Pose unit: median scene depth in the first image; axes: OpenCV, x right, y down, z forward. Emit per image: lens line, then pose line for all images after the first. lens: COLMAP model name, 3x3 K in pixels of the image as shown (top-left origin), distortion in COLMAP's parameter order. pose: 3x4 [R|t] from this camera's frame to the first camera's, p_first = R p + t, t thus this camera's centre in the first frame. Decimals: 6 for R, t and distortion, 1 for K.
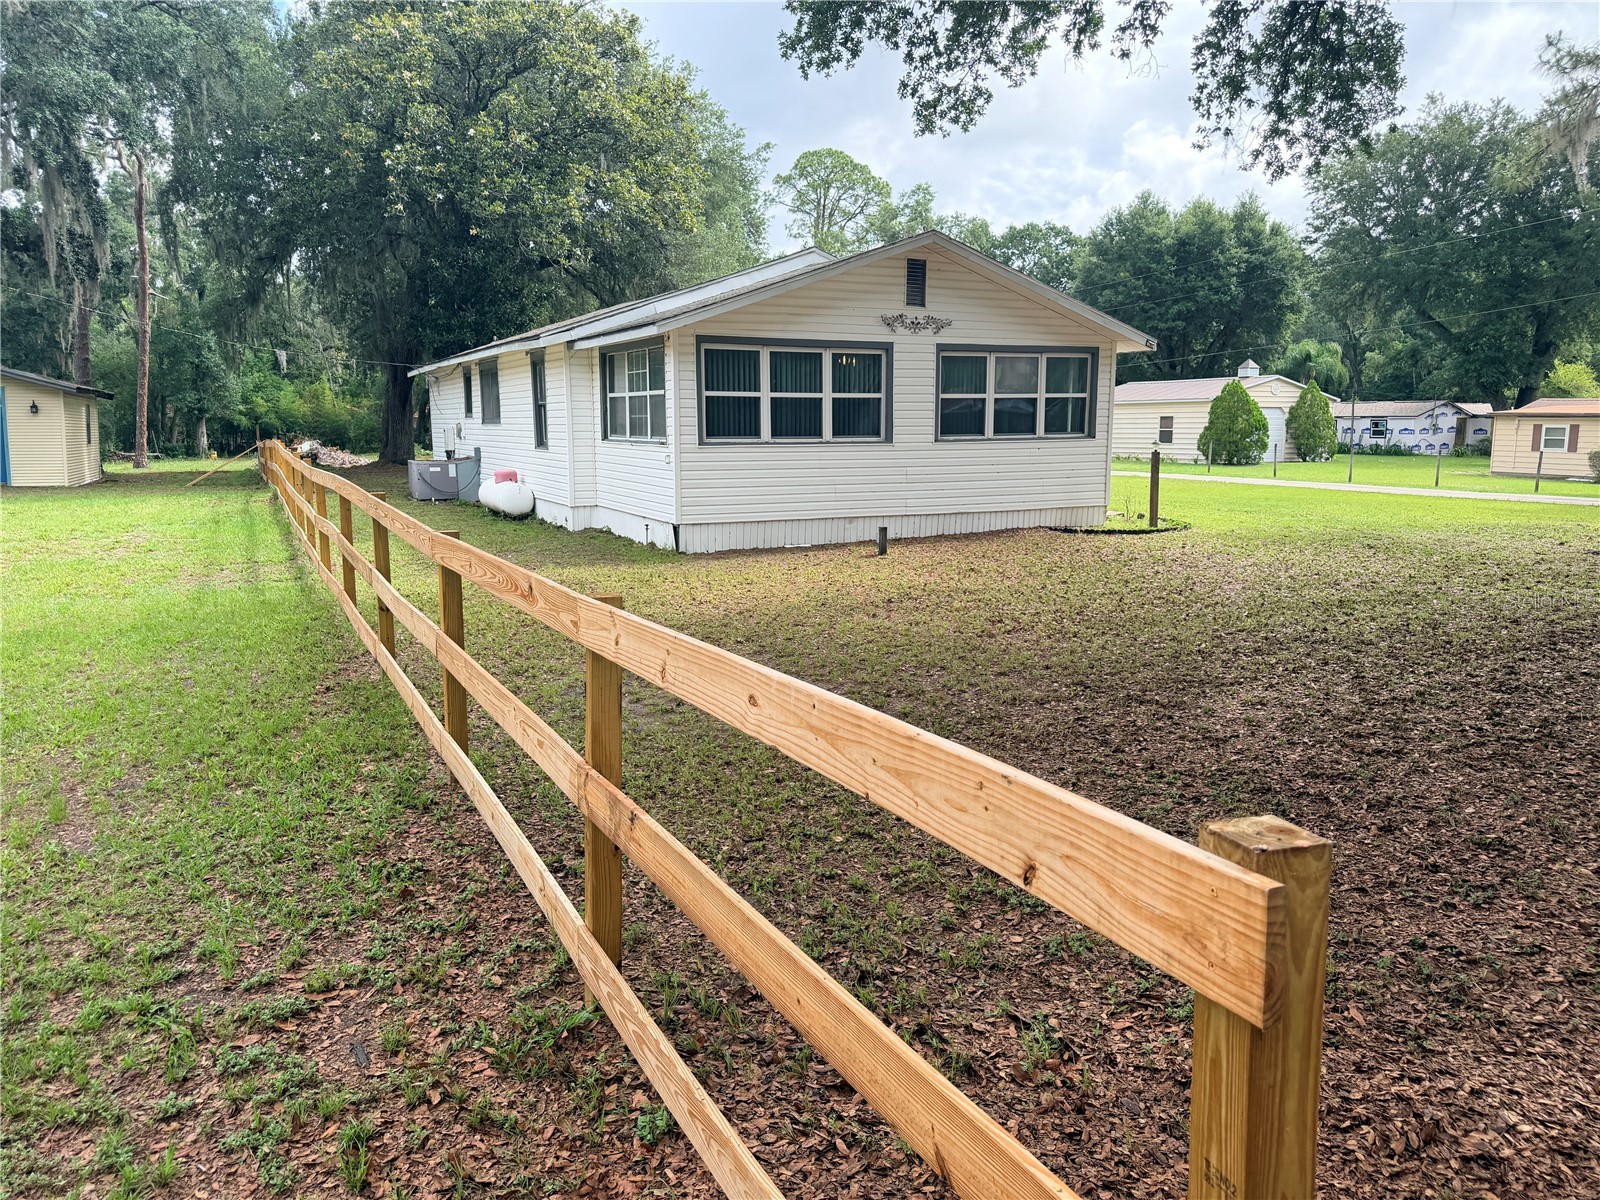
lens RADIAL K [[1094.3, 0, 800.0], [0, 1094.3, 600.0], [0, 0, 1]] dist [0.136406, -0.179473]
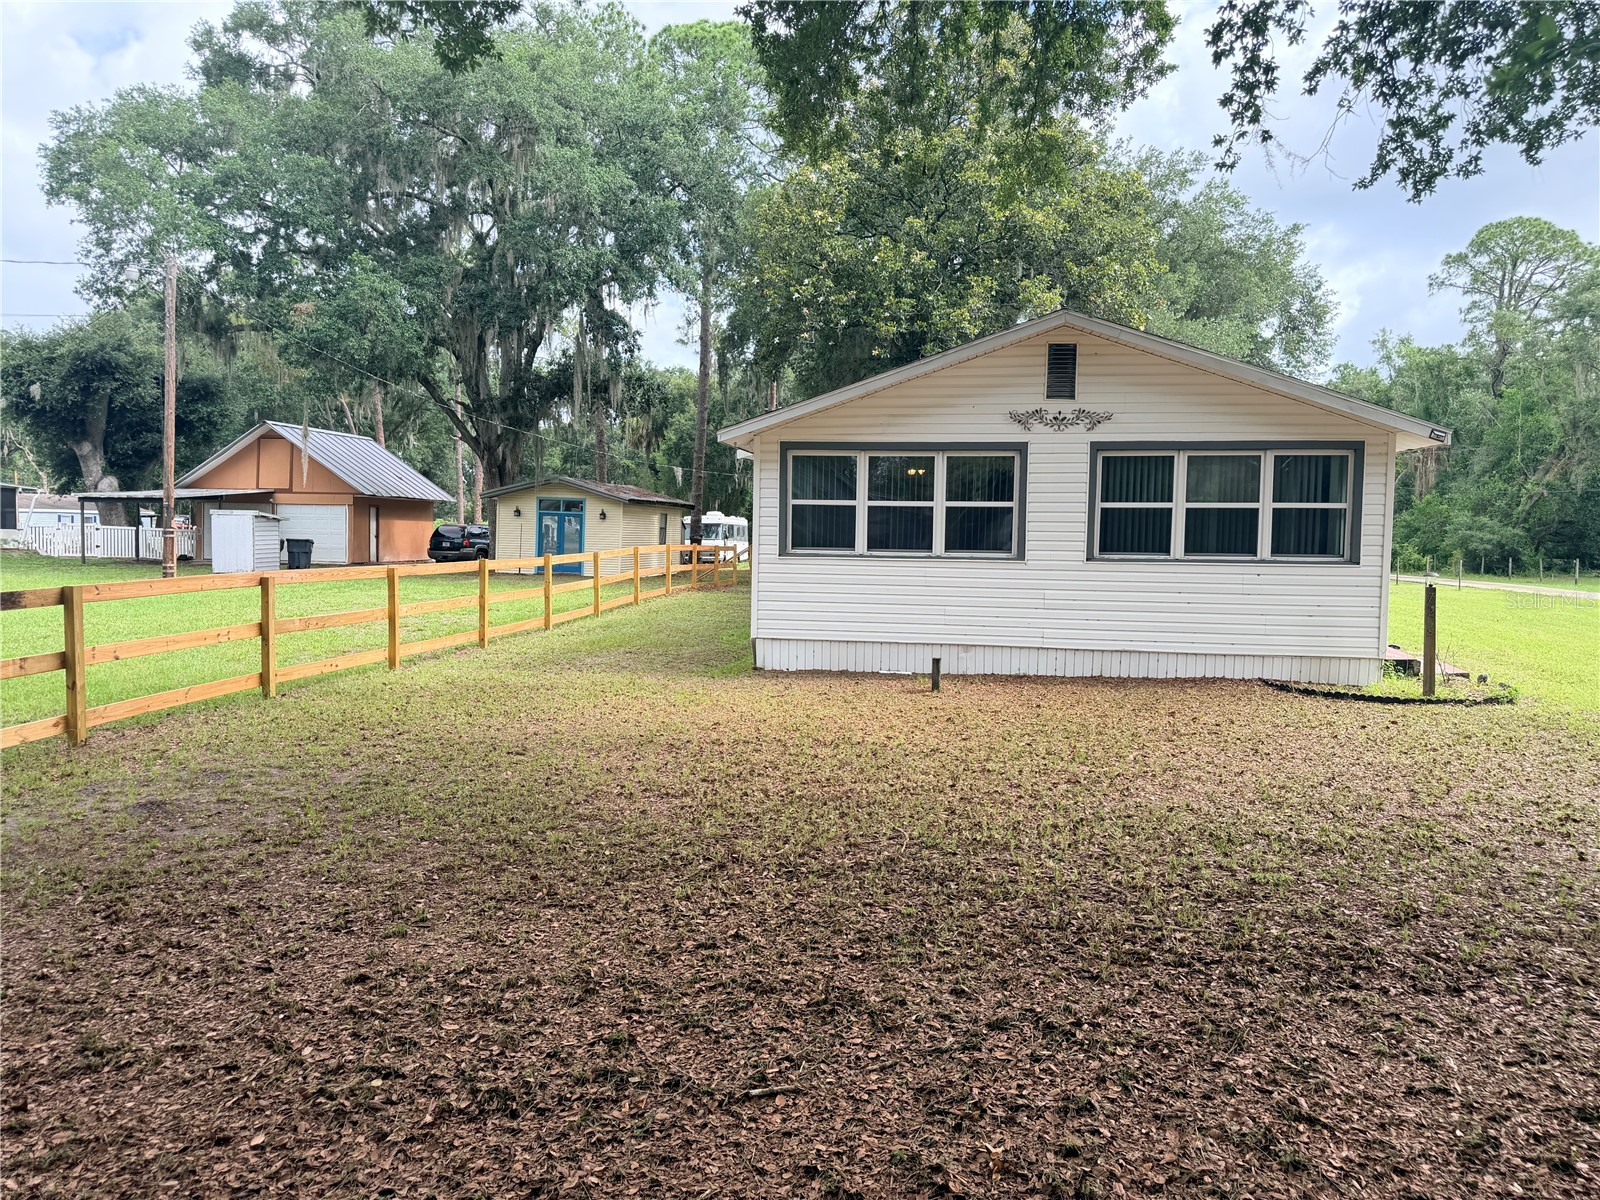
lens RADIAL K [[1094.3, 0, 800.0], [0, 1094.3, 600.0], [0, 0, 1]] dist [0.136406, -0.179473]
pose [[0.830336, 0.052132, -0.554819, 0.408633], [-0.105769, 0.992260, -0.065059, -0.041222], [0.547133, 0.112704, 0.829424, 0.220701]]
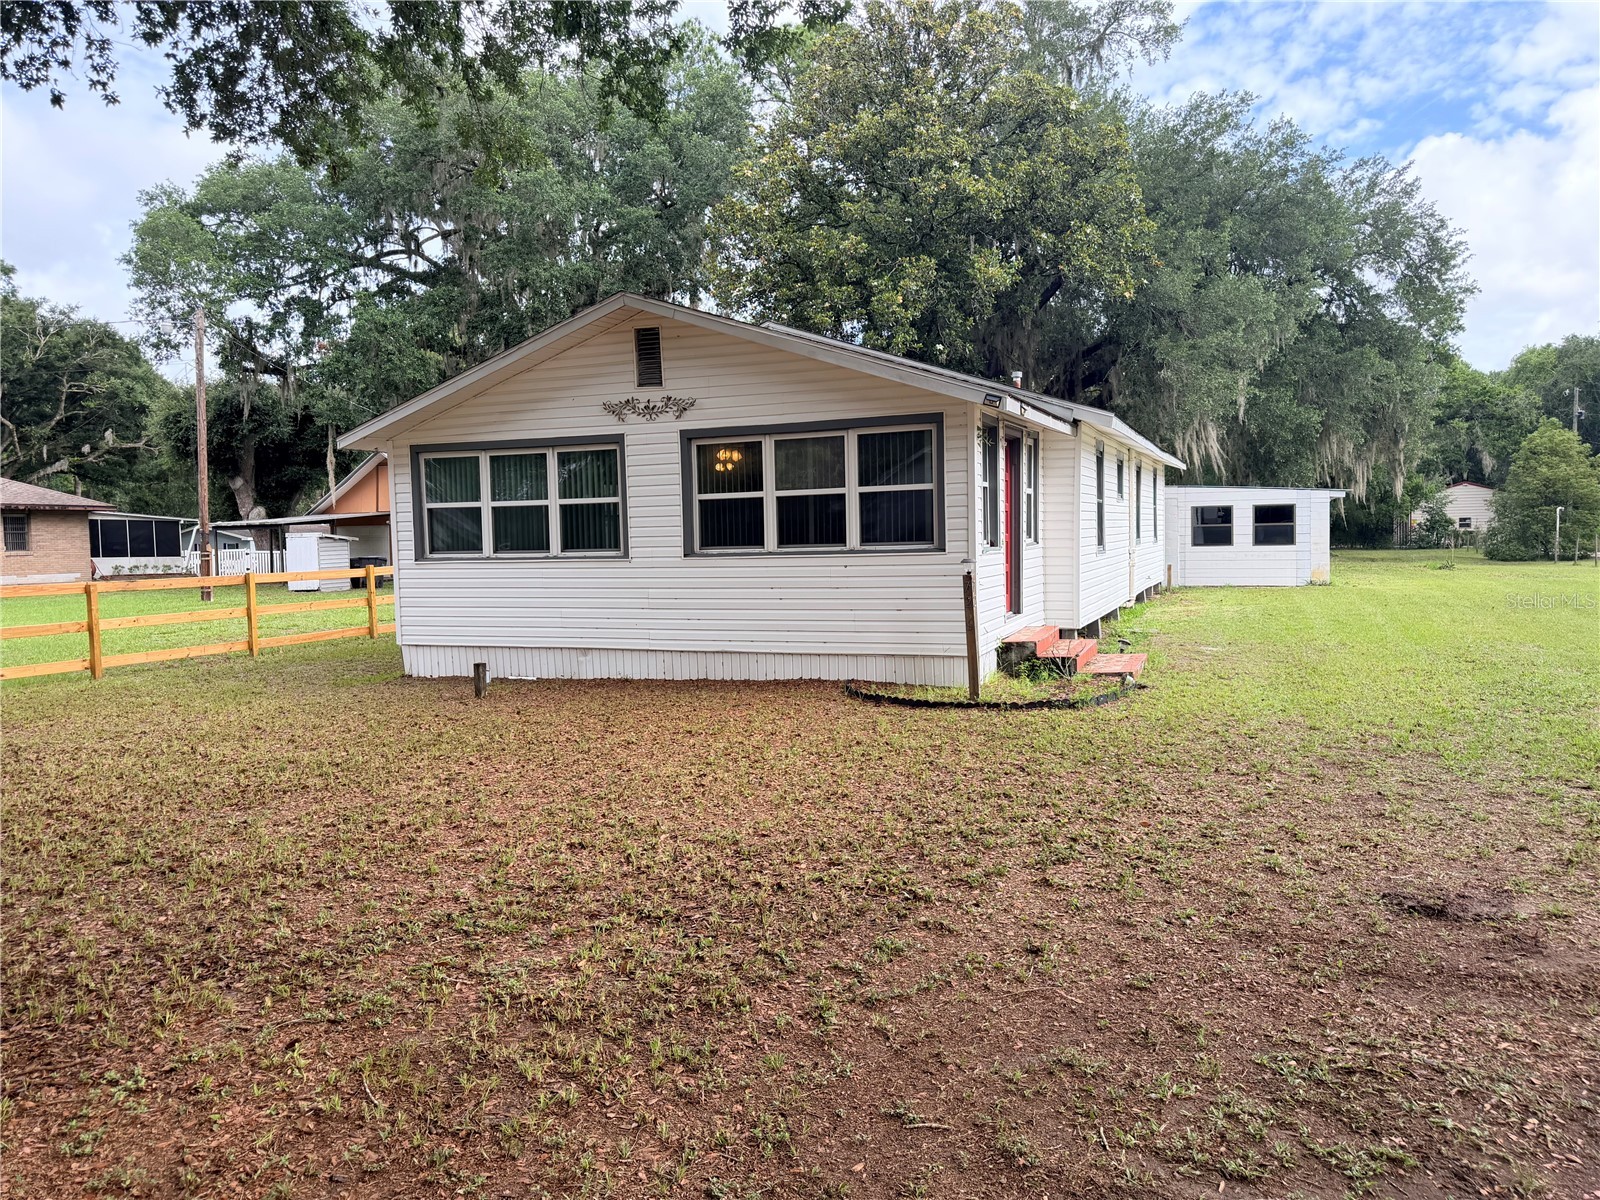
lens RADIAL K [[1094.3, 0, 800.0], [0, 1094.3, 600.0], [0, 0, 1]] dist [0.136406, -0.179473]
pose [[0.666136, 0.033029, -0.745099, 0.759936], [-0.095408, 0.994585, -0.041209, -0.092576], [0.739703, 0.098539, 0.665680, 0.570635]]
